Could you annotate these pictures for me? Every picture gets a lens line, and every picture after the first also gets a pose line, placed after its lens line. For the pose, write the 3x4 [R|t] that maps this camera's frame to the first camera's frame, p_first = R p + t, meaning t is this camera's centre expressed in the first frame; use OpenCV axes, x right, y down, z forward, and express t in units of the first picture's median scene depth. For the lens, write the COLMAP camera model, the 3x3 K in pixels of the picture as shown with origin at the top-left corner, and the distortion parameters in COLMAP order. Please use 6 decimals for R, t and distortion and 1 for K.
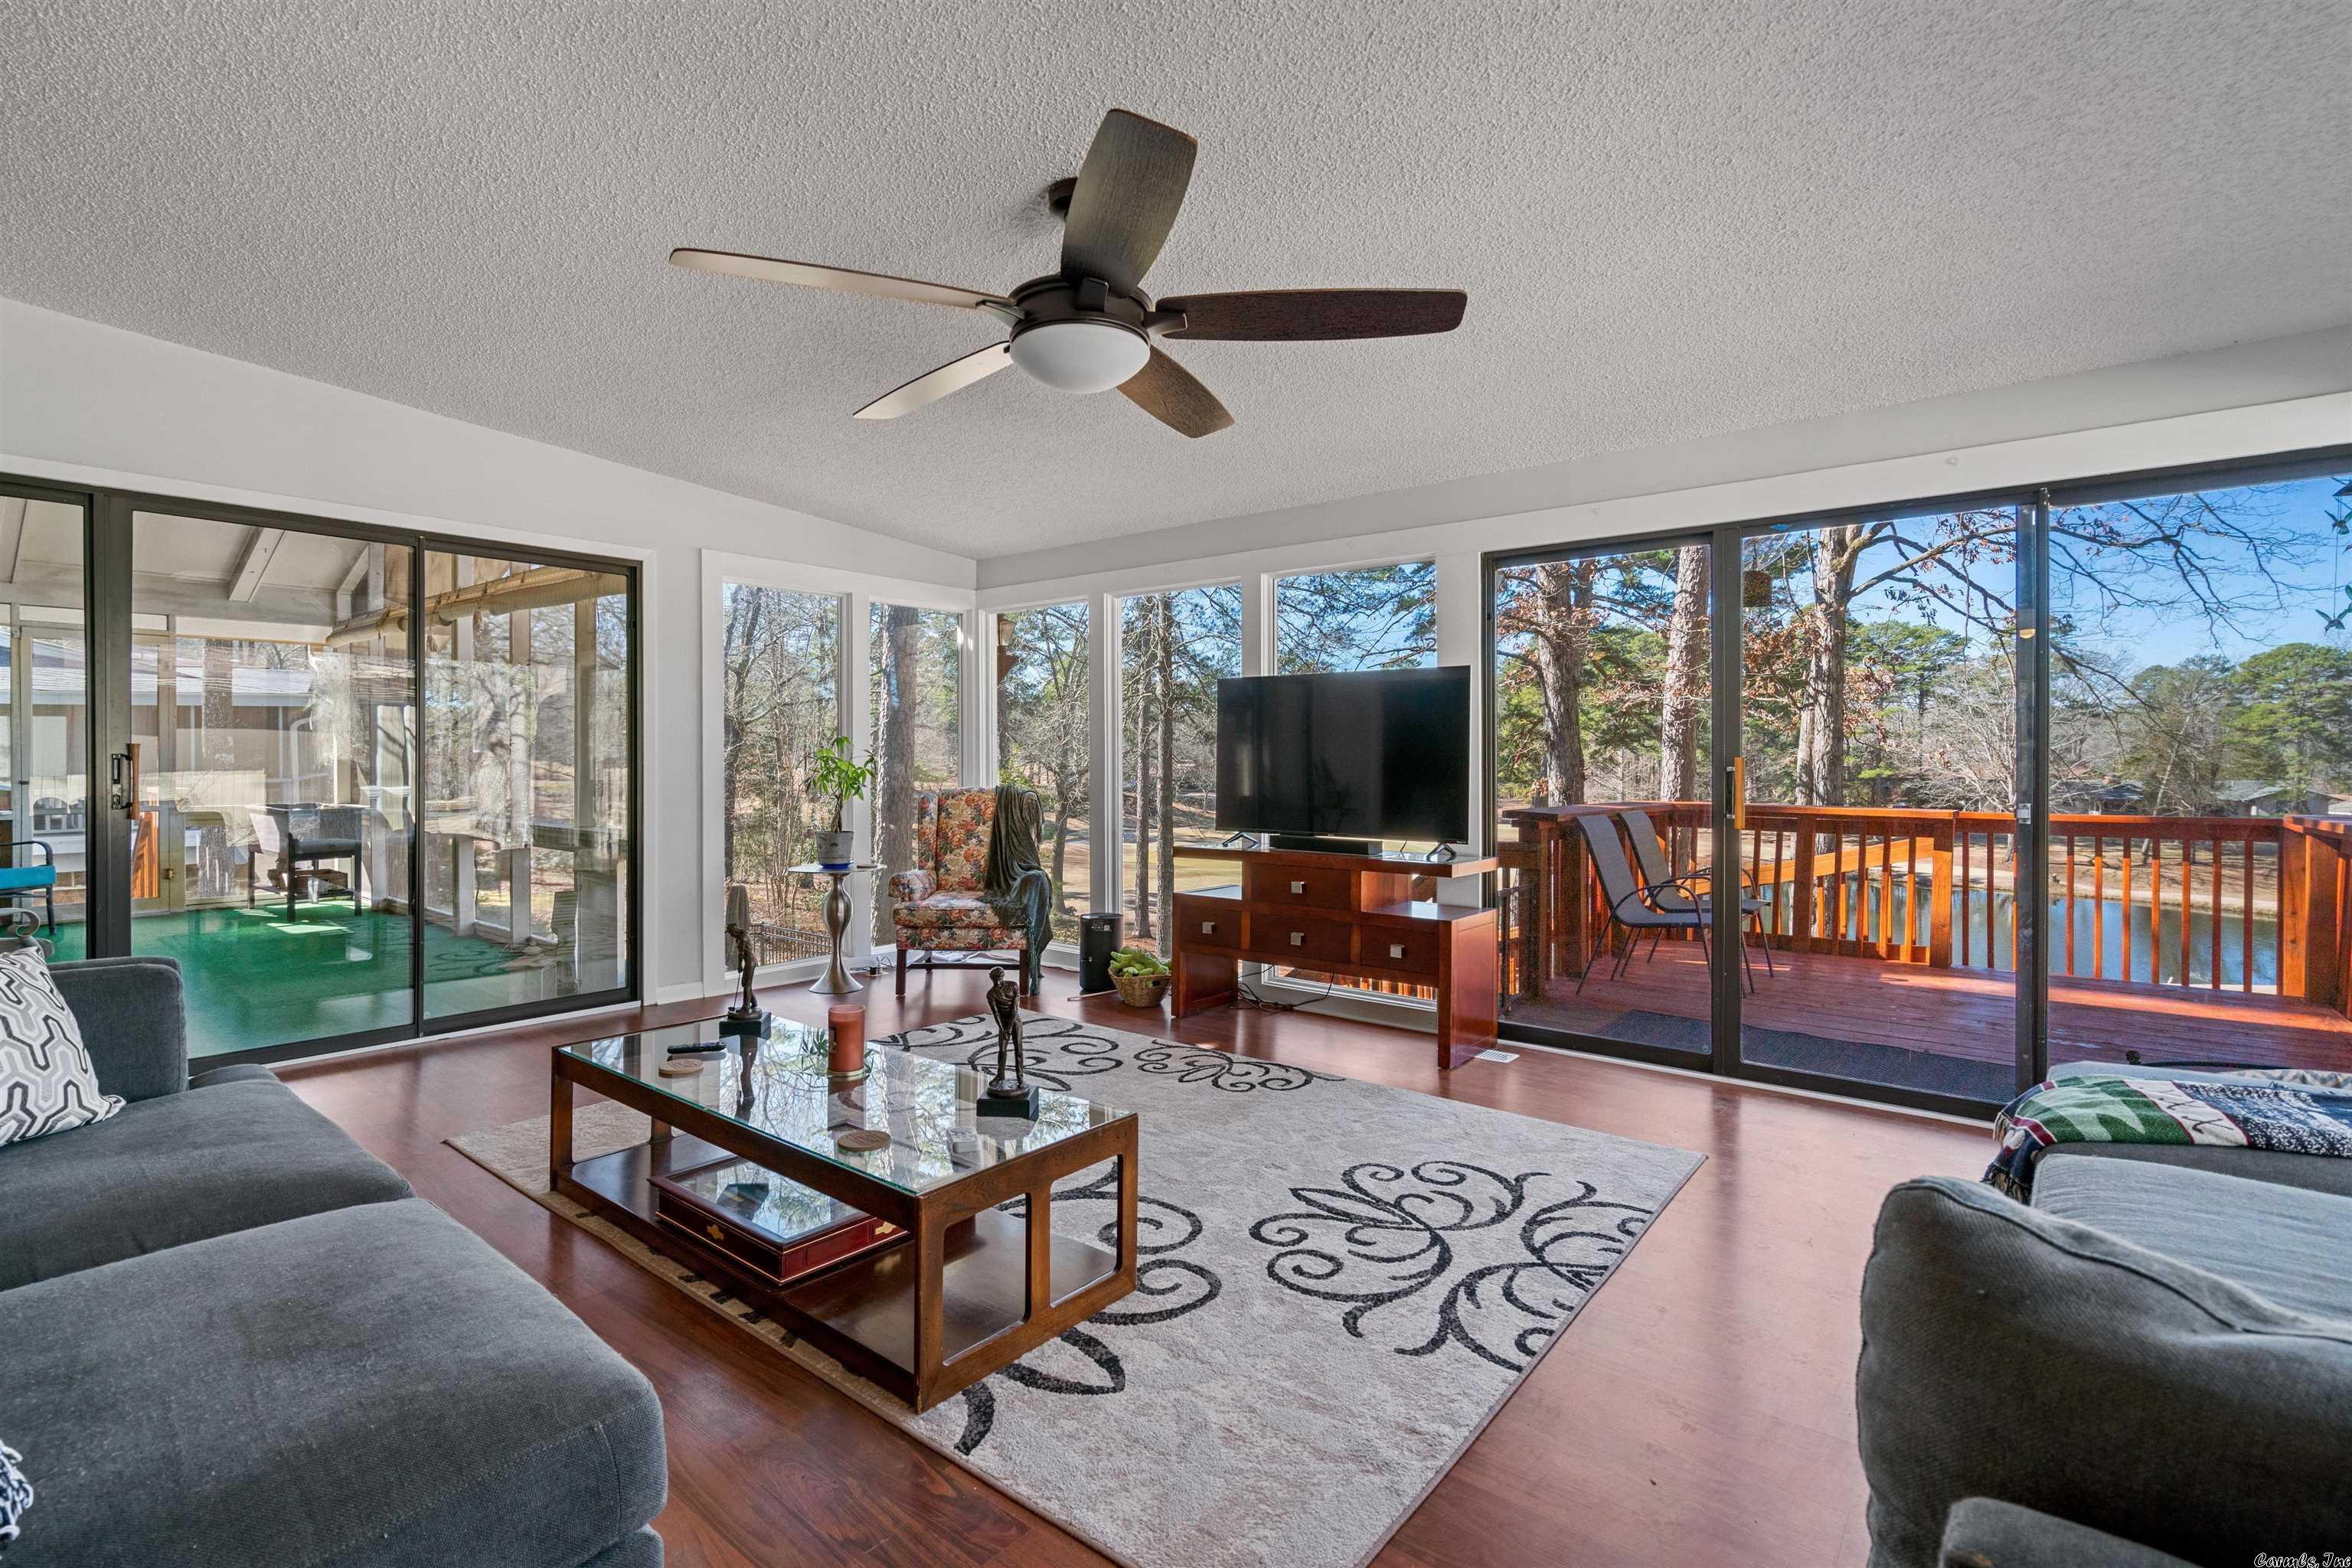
lens RADIAL K [[1071.2, 0, 1157.5], [0, 1071.2, 759.5], [0, 0, 1]] dist [-0.002296, 0.000313]
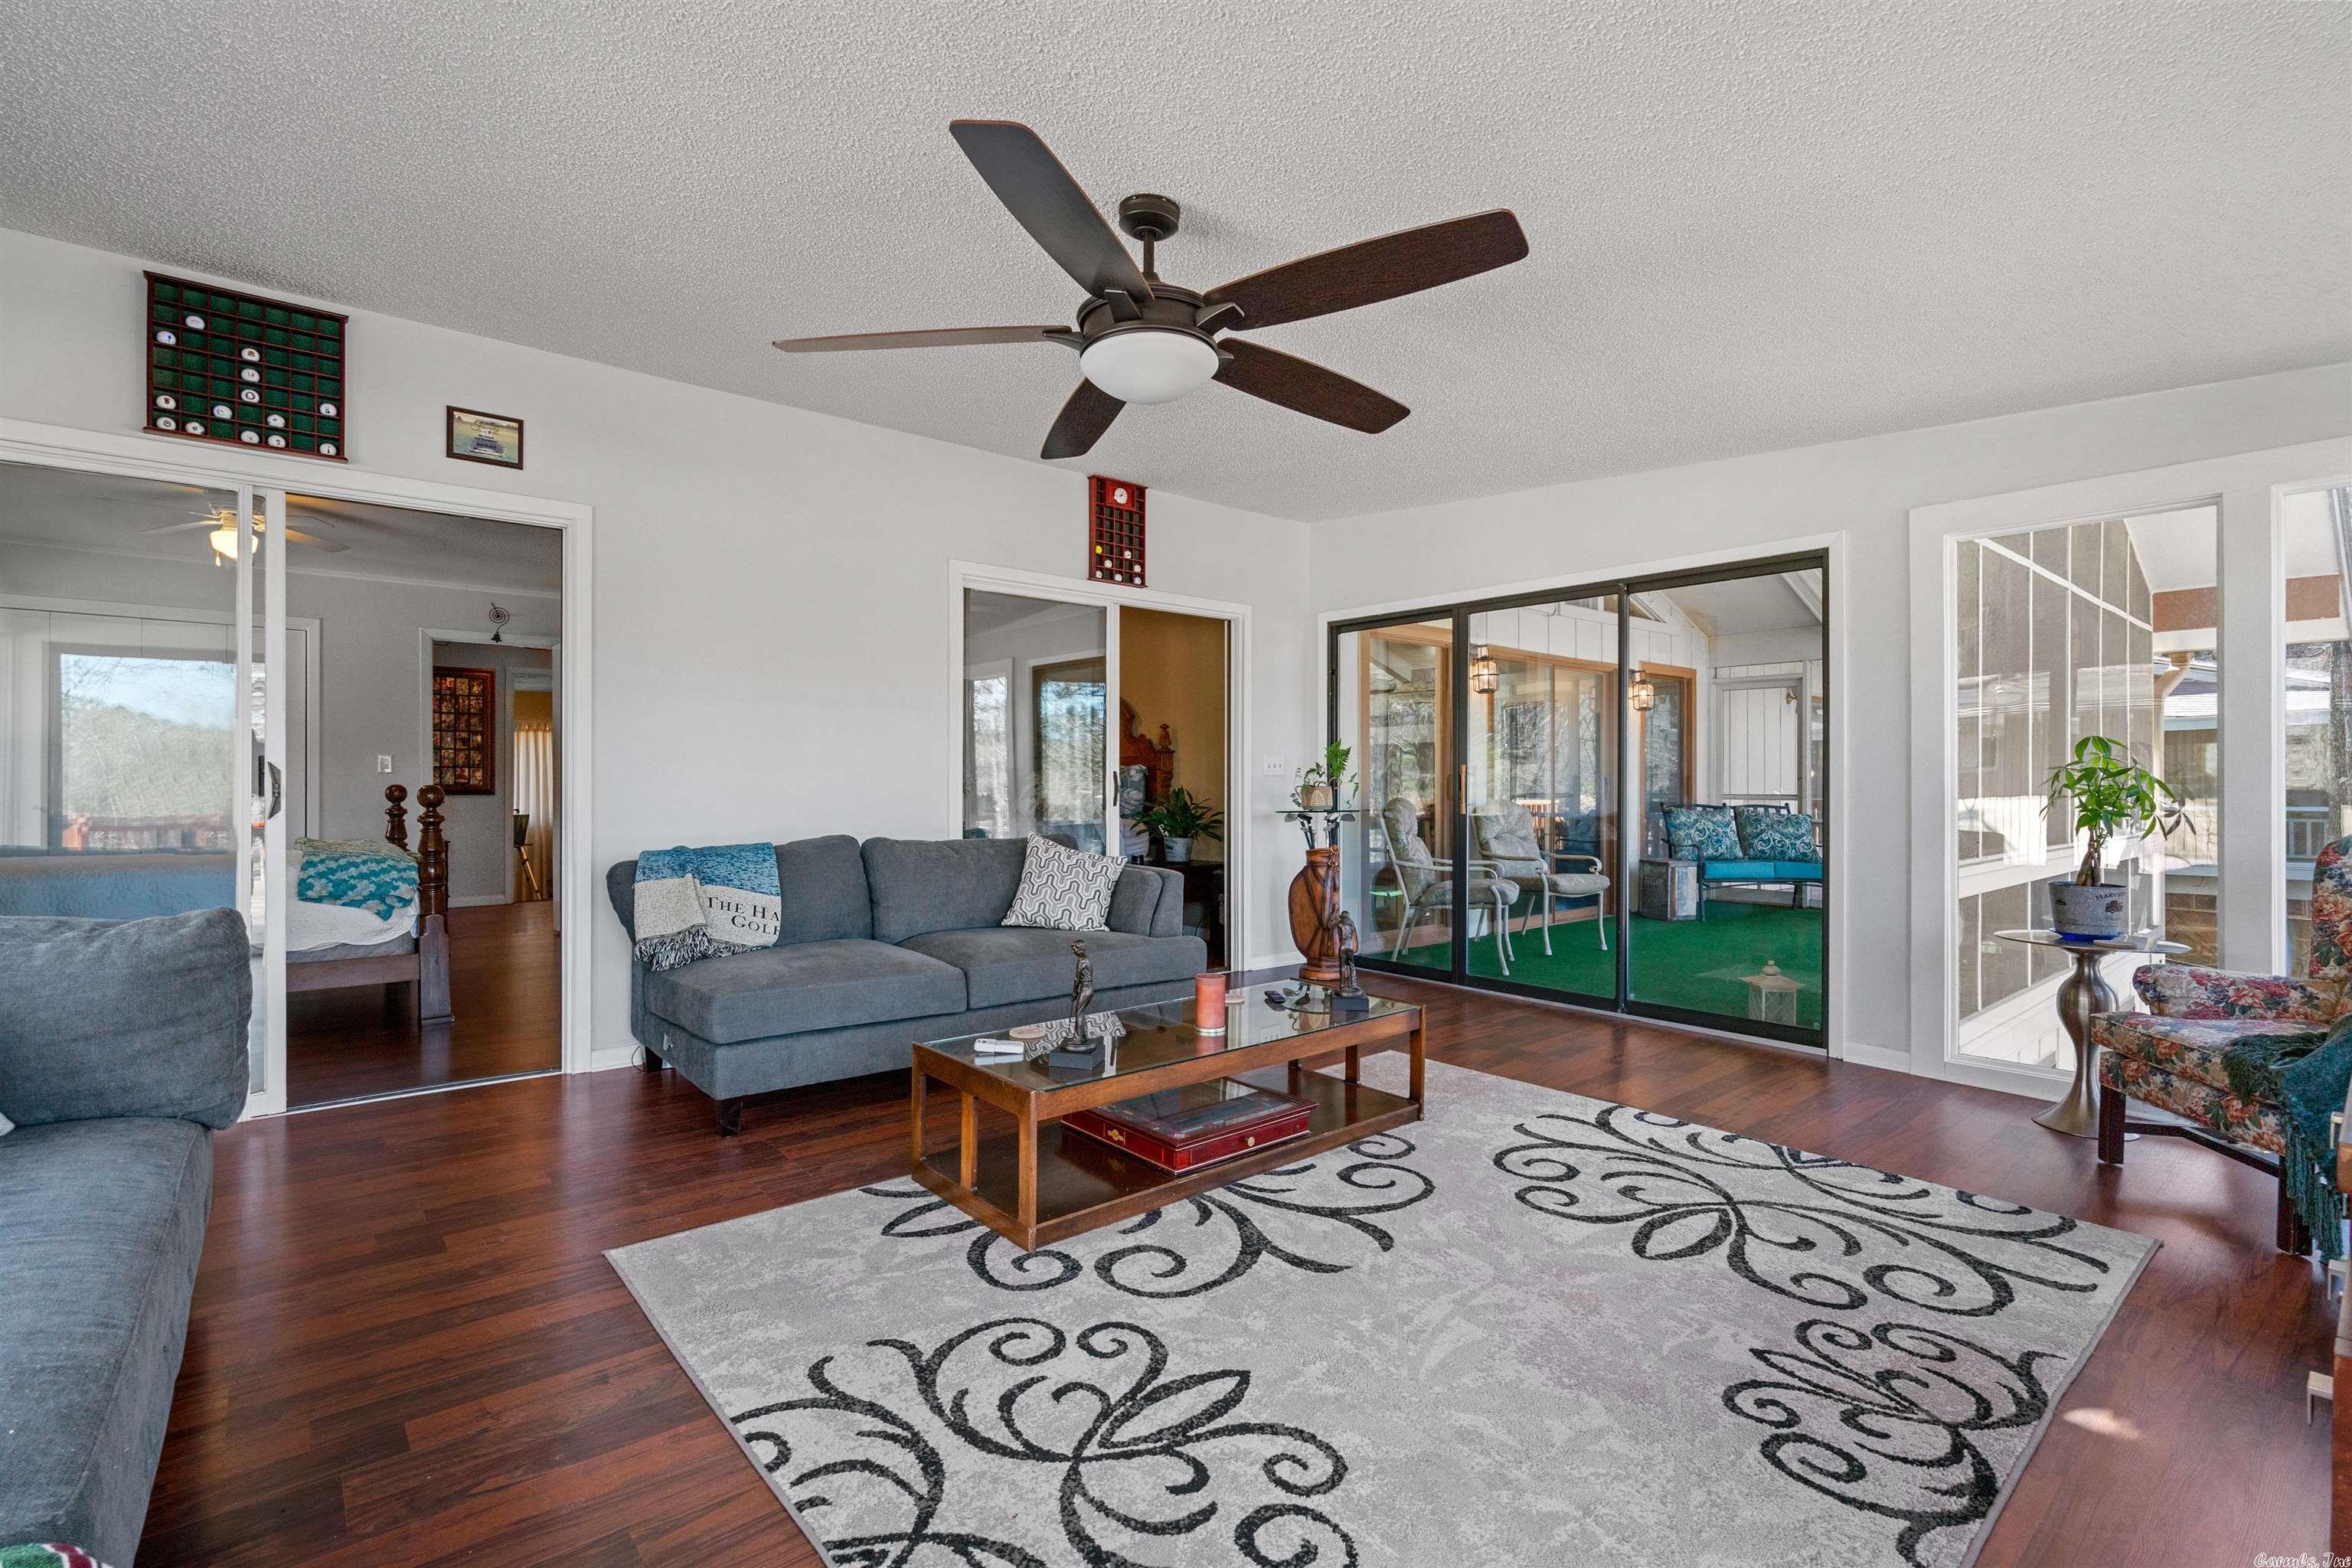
lens RADIAL K [[1071.2, 0, 1167.9], [0, 1071.2, 794.6], [0, 0, 1]] dist [-0.002296, 0.000313]
pose [[-0.183481, 0.007236, -0.982997, 0.827052], [-0.002547, 0.999966, 0.007836, 0.016641], [0.983020, 0.003942, -0.183457, 1.083090]]
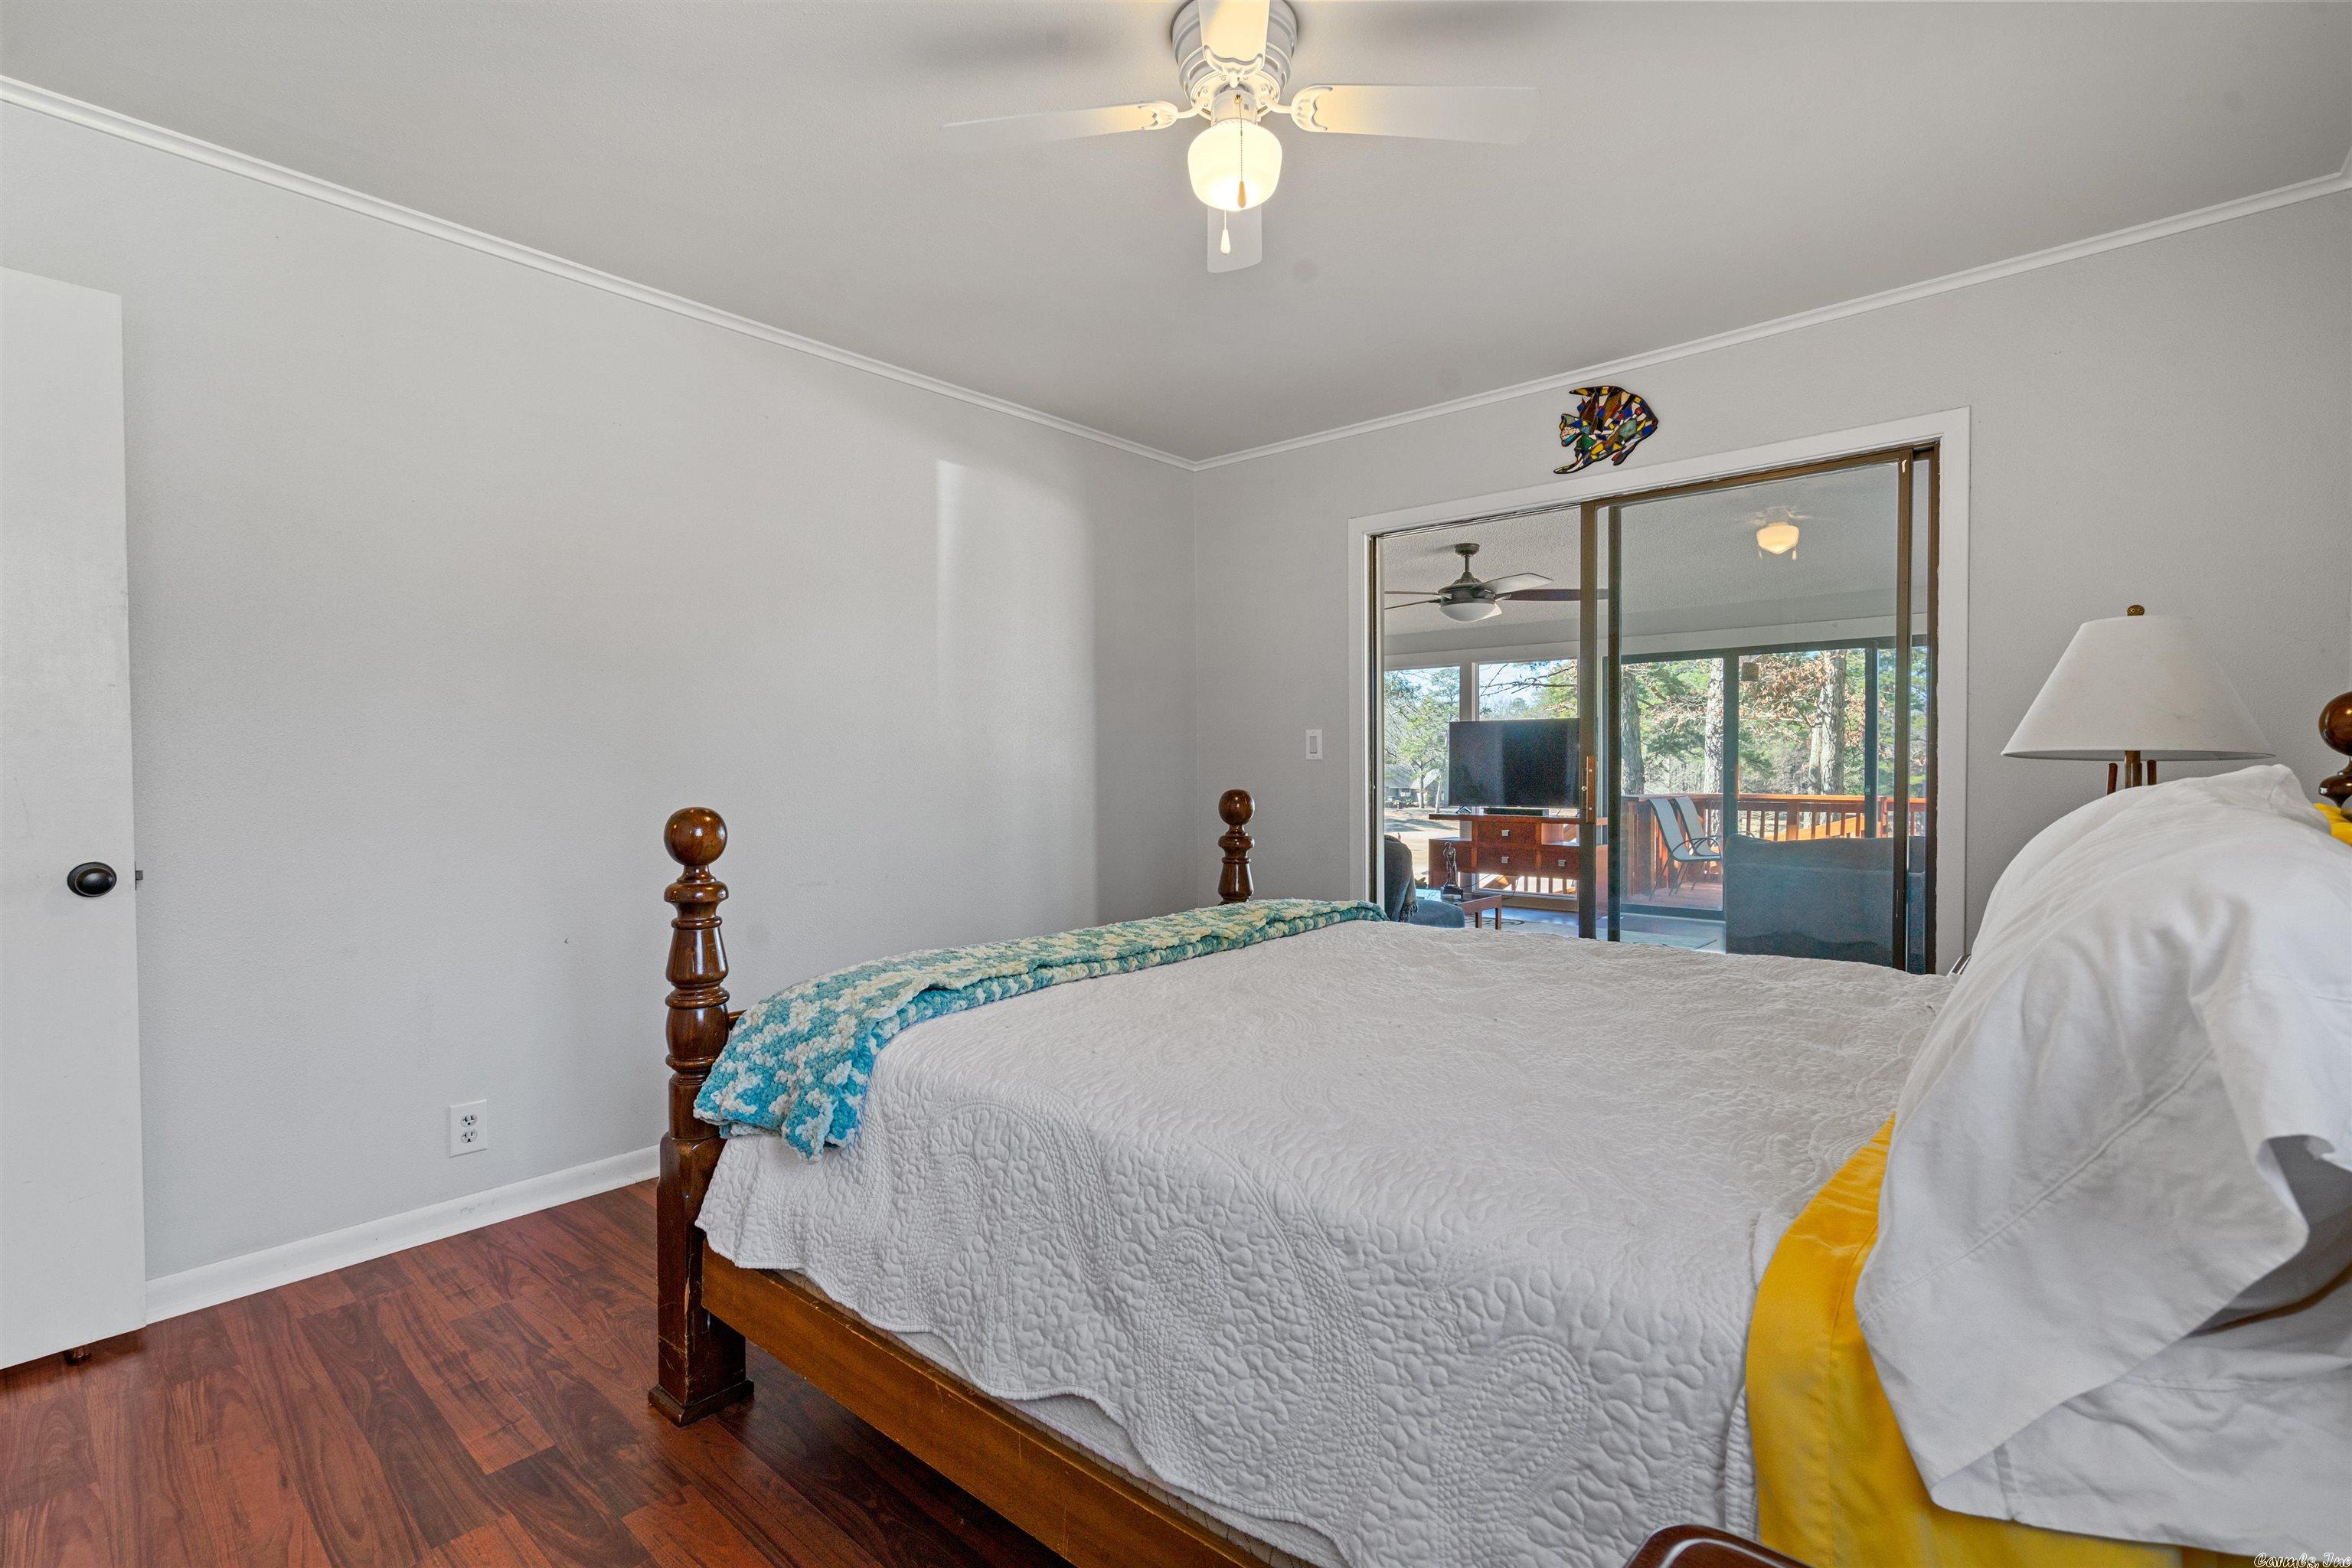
lens RADIAL K [[1071.2, 0, 1173.7], [0, 1071.2, 784.8], [0, 0, 1]] dist [-0.002296, 0.000313]
pose [[0.999731, -0.000123, -0.023206, -0.643134], [0.000524, 0.999851, 0.017269, 0.002091], [0.023200, -0.017276, 0.999582, -1.421395]]
